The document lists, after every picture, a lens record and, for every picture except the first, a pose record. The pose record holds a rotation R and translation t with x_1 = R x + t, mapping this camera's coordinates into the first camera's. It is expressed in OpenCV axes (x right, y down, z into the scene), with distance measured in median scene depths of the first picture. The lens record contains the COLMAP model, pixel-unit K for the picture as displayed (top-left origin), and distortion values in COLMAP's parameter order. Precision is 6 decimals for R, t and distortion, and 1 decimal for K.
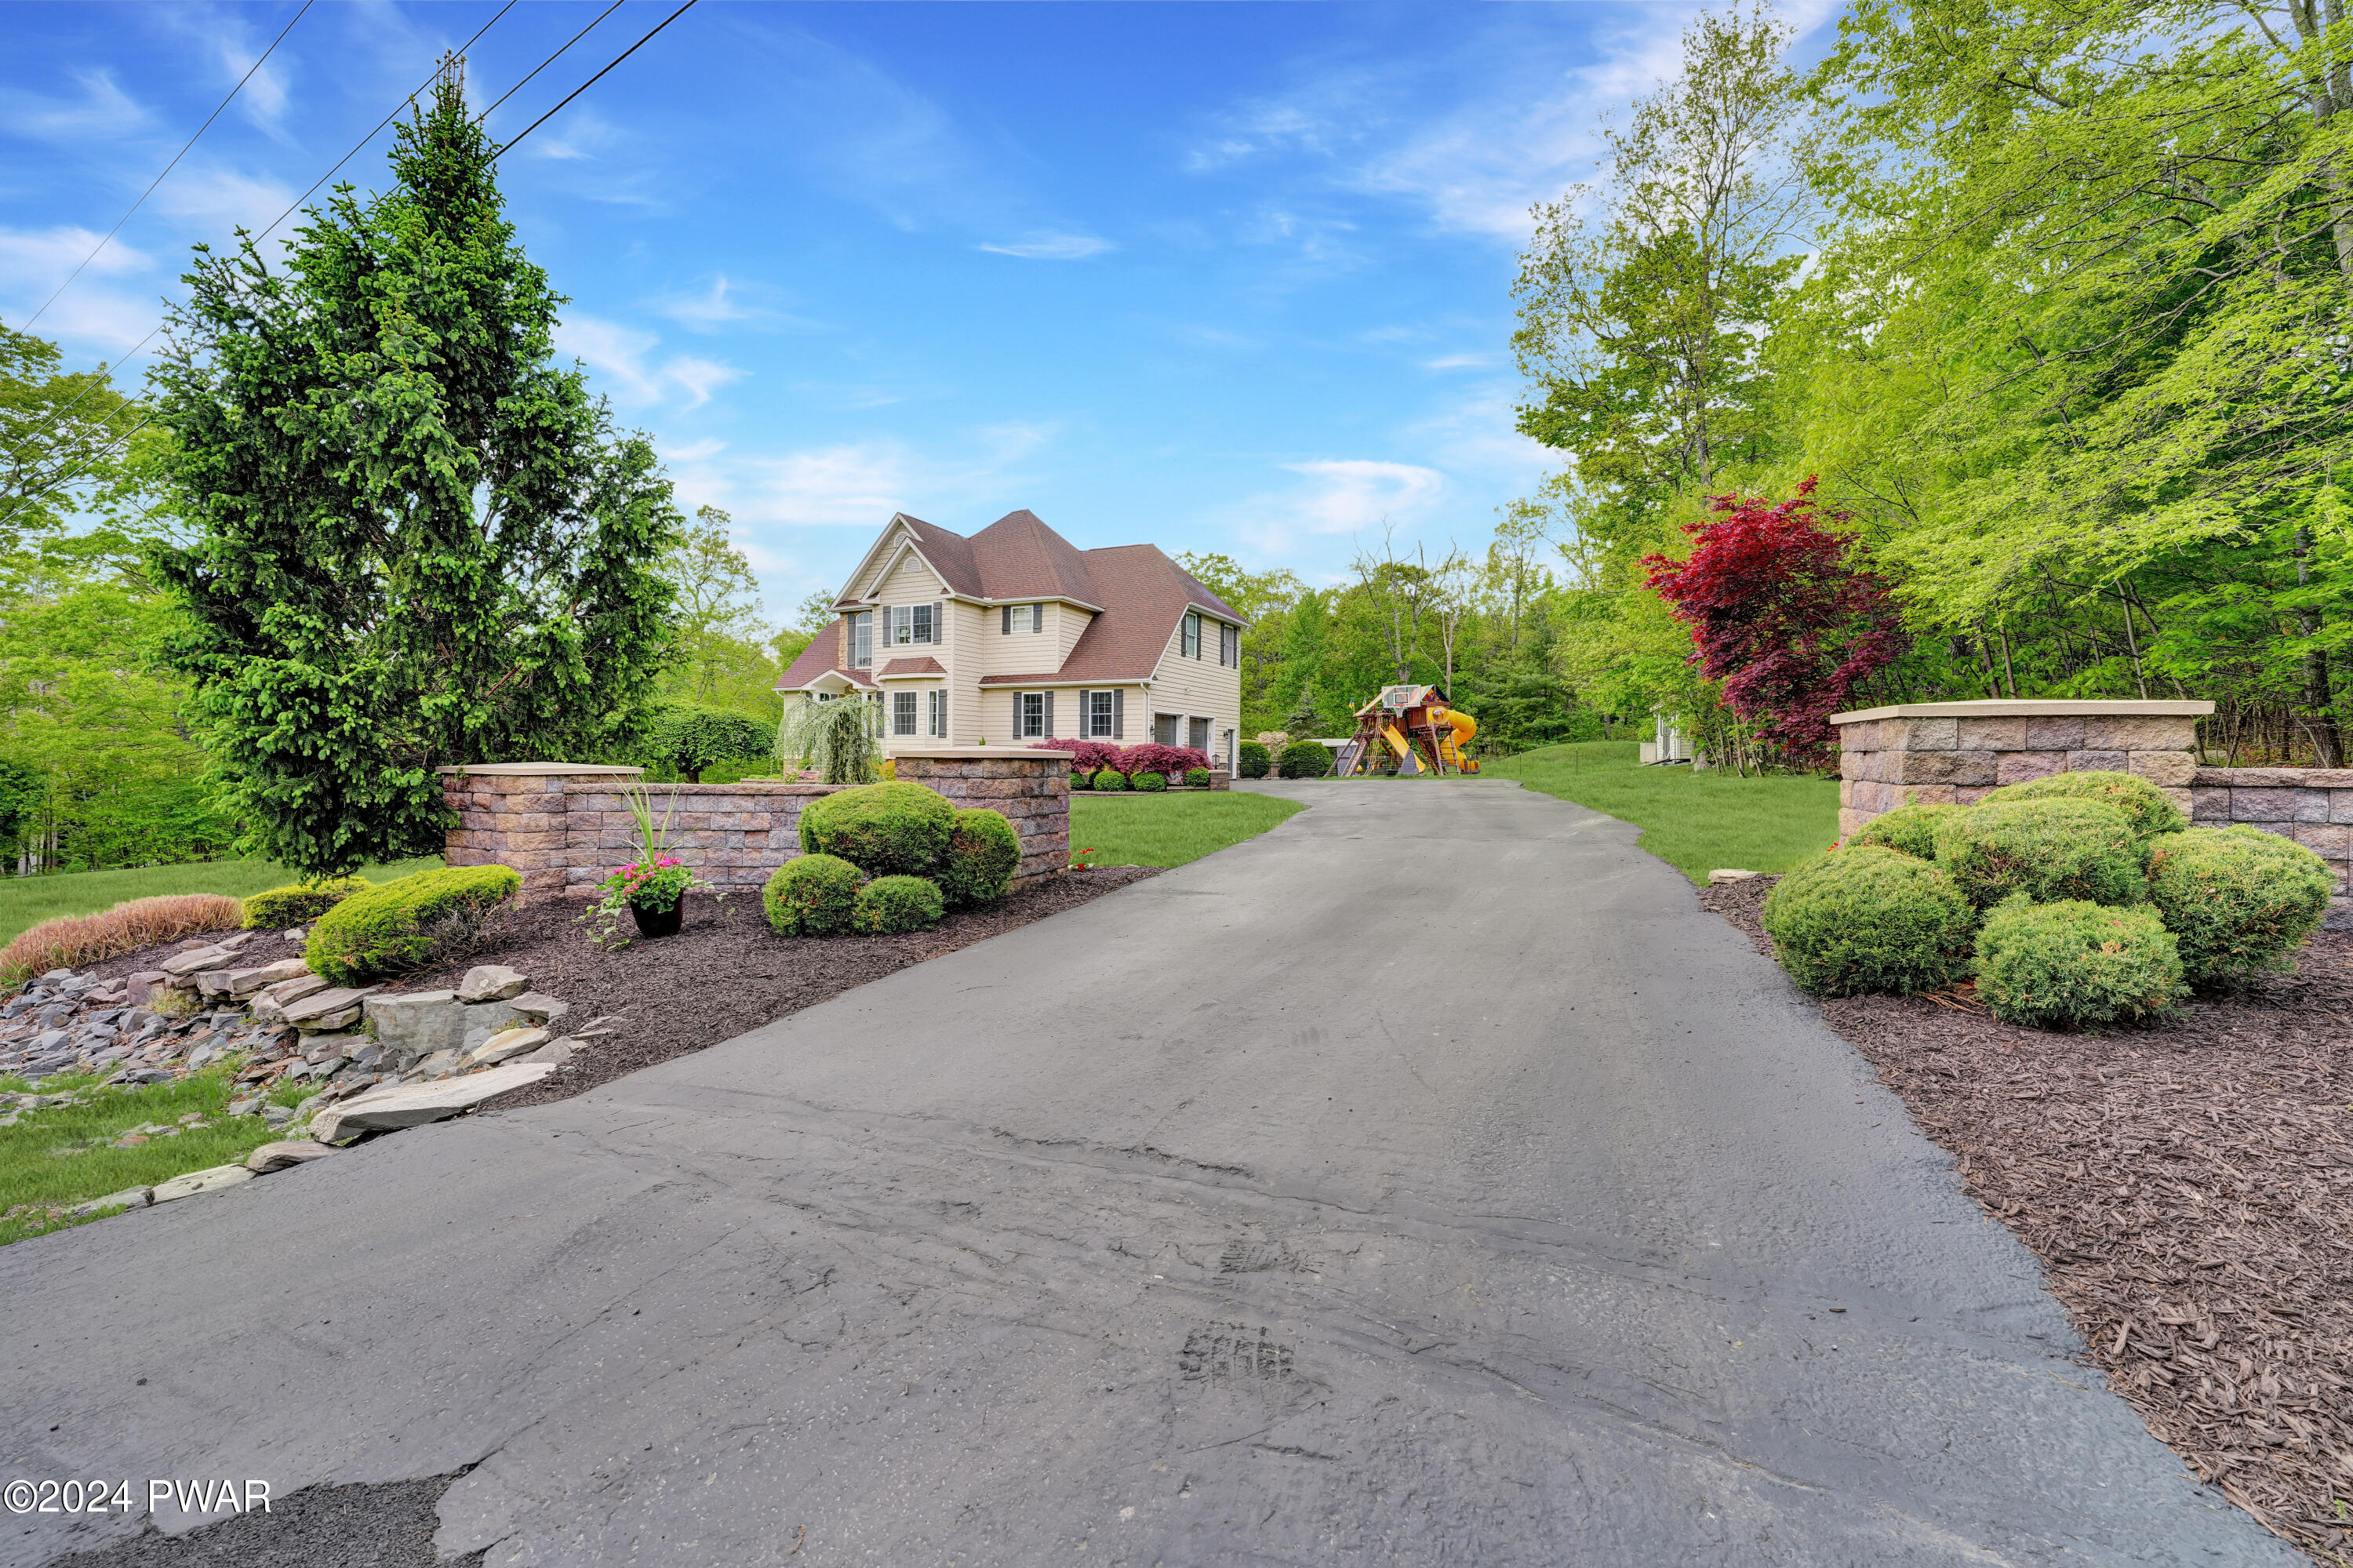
lens RADIAL K [[955.6, 0, 1179.7], [0, 955.6, 776.8], [0, 0, 1]] dist [-0.019333, 0.006748]
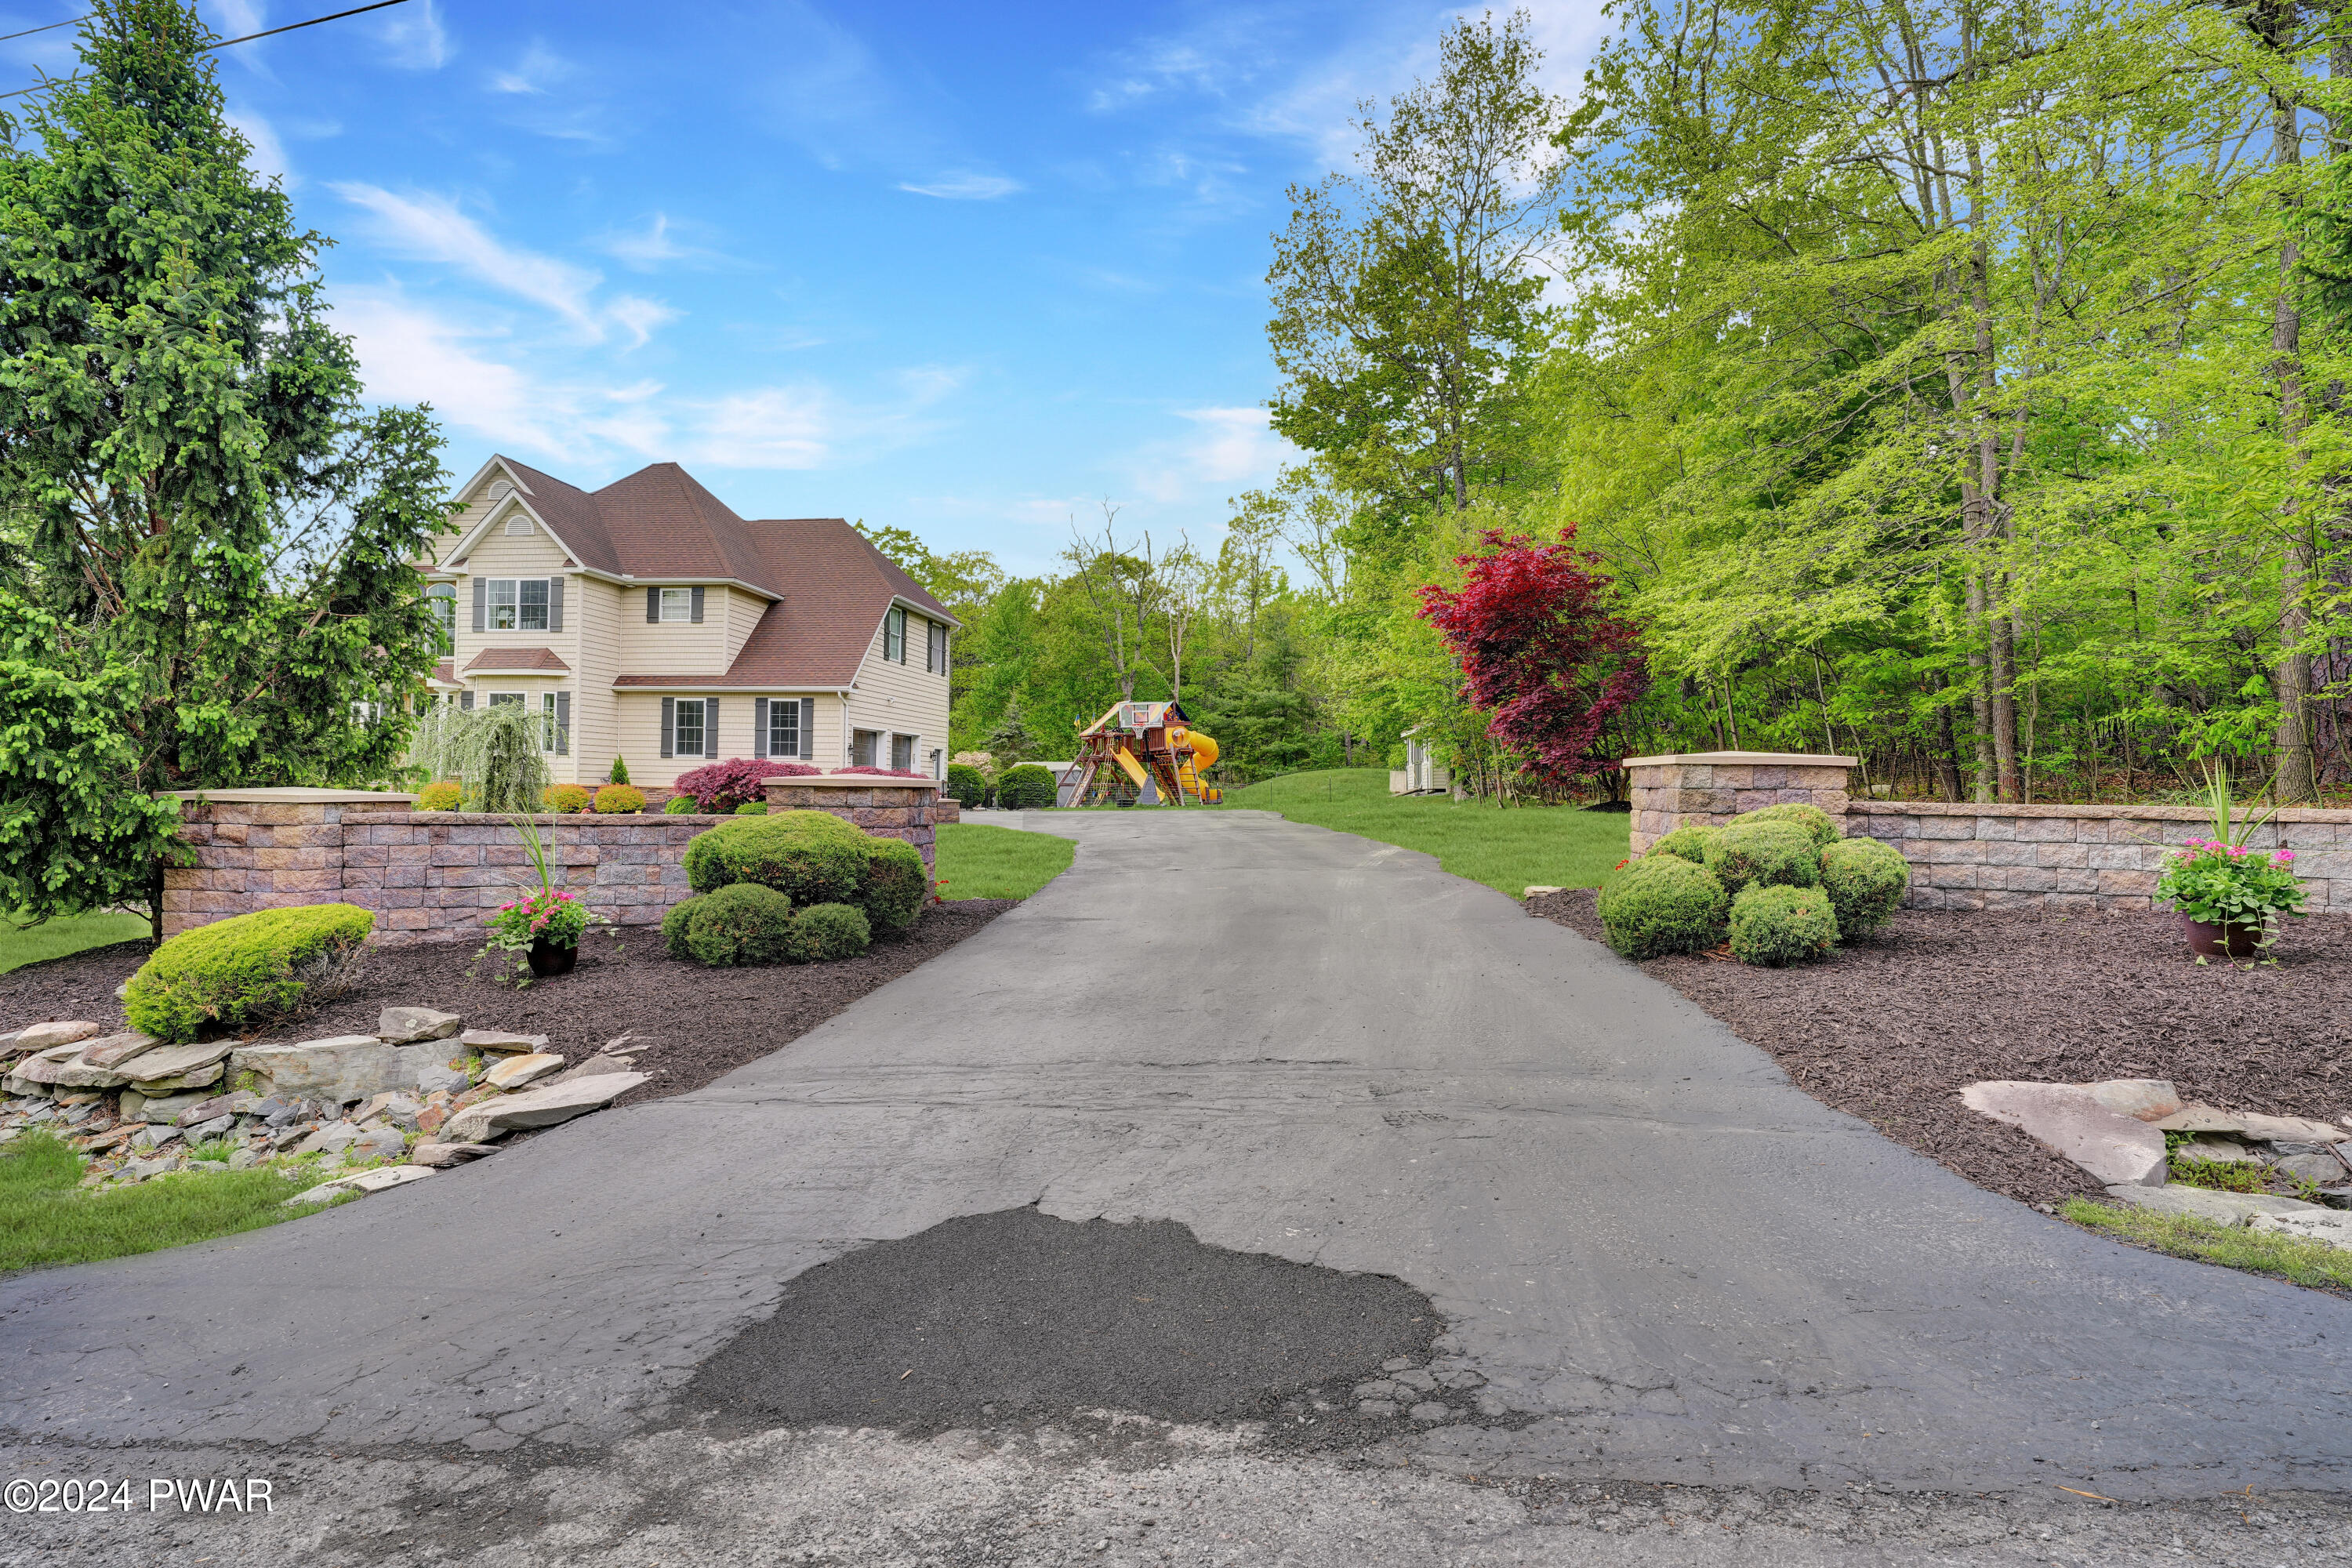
lens RADIAL K [[1198.5, 0, 1177.3], [0, 1198.5, 766.8], [0, 0, 1]] dist [0.005990, 0.000144]
pose [[0.957503, 0.011752, 0.288183, -0.054959], [-0.002024, 0.999419, -0.034032, 0.000261], [-0.288415, 0.032002, 0.956970, -0.058008]]
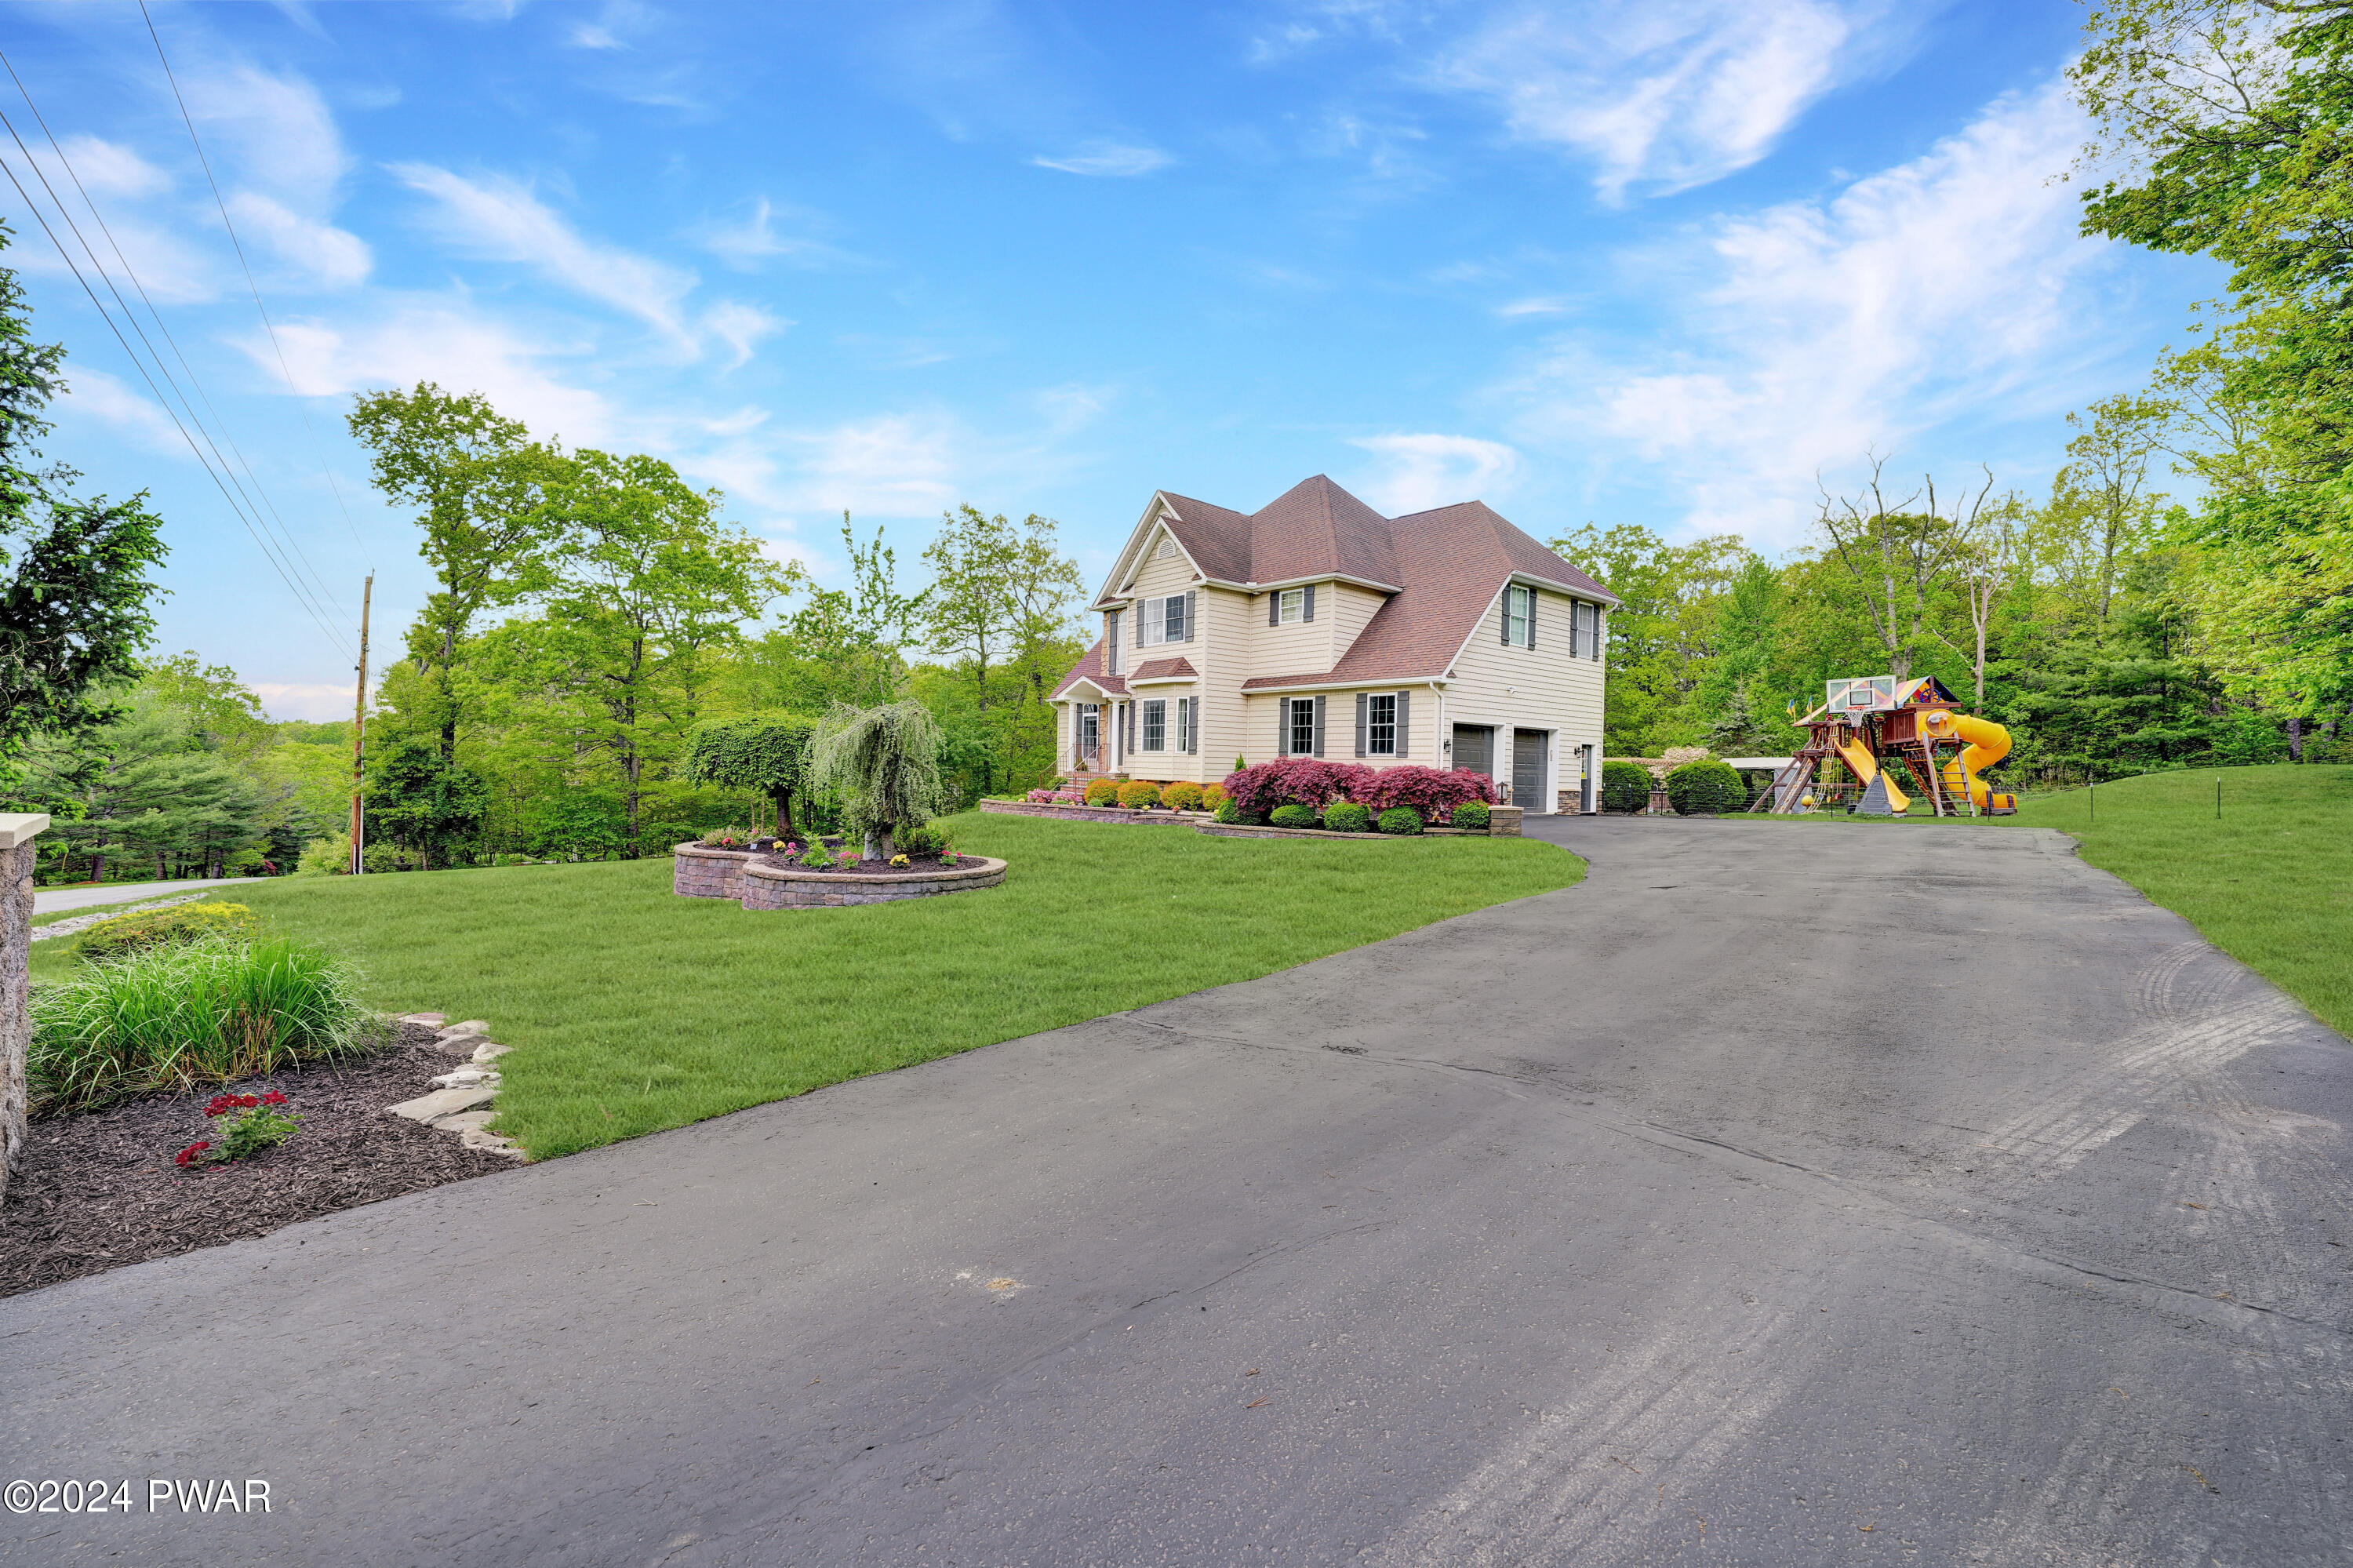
lens RADIAL K [[998.9, 0, 1180.6], [0, 998.9, 779.7], [0, 0, 1]] dist [-0.003608, 0.000325]
pose [[0.913644, 0.014975, -0.406240, 0.093841], [-0.020294, 0.999755, -0.008789, -0.011598], [0.406009, 0.016274, 0.913724, 0.208918]]
